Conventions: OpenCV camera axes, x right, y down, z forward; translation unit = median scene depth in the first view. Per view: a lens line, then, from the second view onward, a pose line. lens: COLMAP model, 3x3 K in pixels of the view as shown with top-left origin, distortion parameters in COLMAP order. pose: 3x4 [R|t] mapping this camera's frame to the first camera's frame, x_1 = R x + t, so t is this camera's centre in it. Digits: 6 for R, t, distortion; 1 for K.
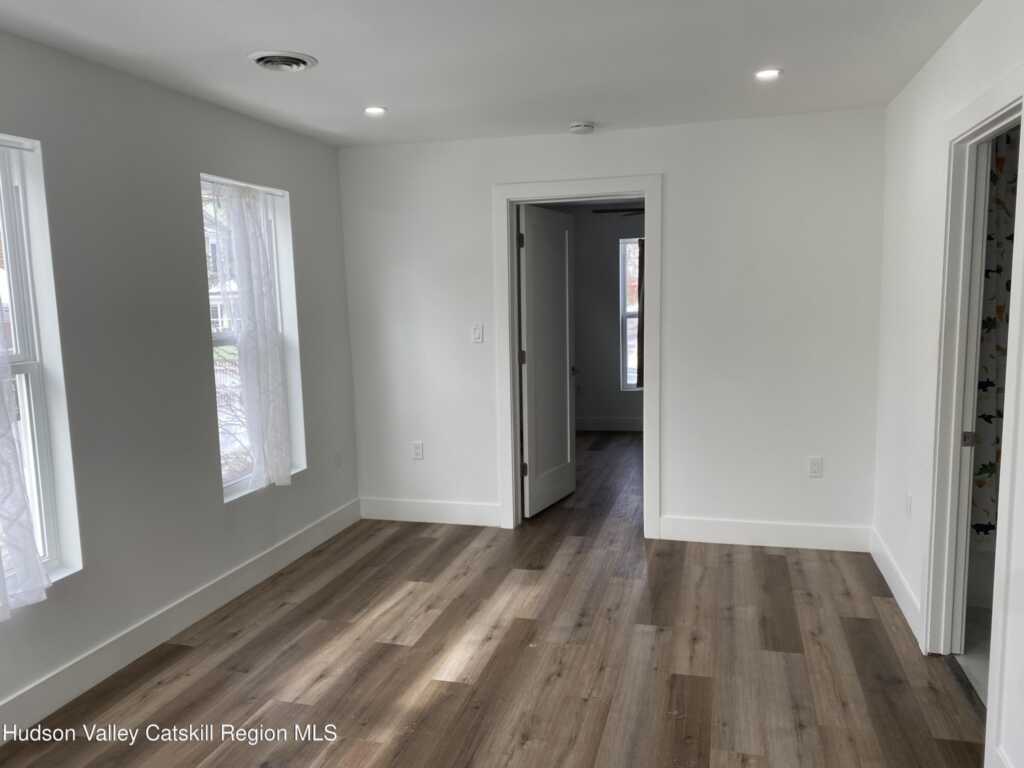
lens RADIAL K [[795.8, 0, 515.5], [0, 795.8, 385.1], [0, 0, 1]] dist [0.062913, -0.055068]
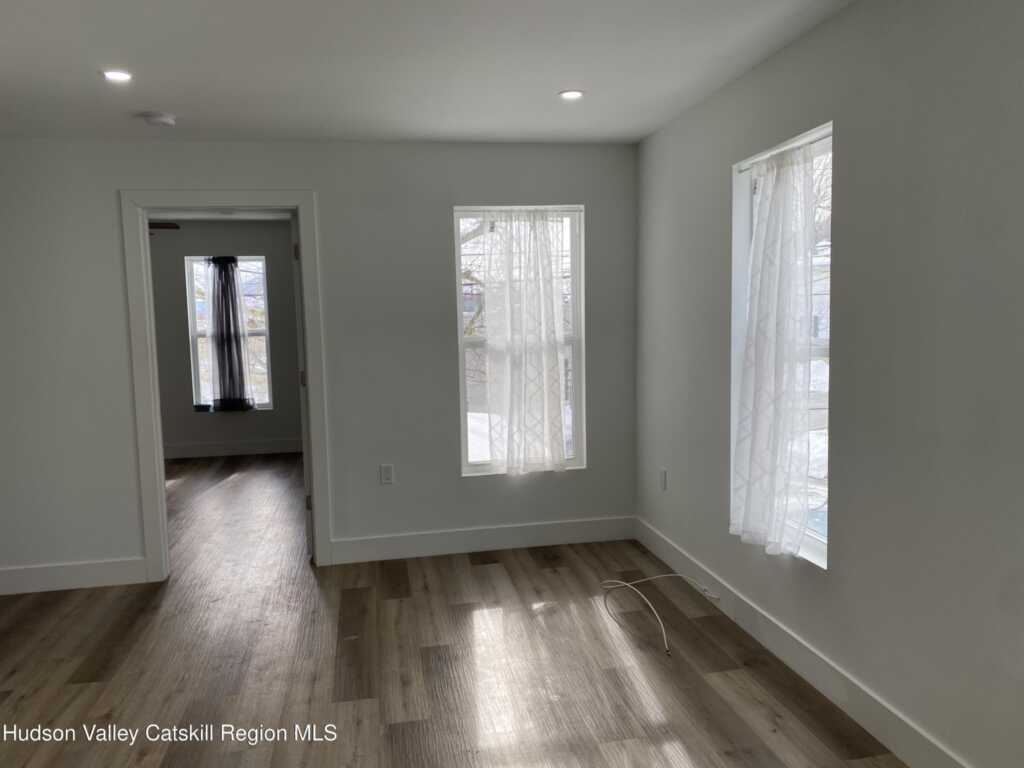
lens RADIAL K [[795.8, 0, 515.5], [0, 795.8, 385.1], [0, 0, 1]] dist [0.062913, -0.055068]
pose [[-0.896130, 0.089518, -0.434669, 0.137464], [-0.005492, 0.977133, 0.212560, -0.138391], [0.443757, 0.192868, -0.875146, 1.223395]]
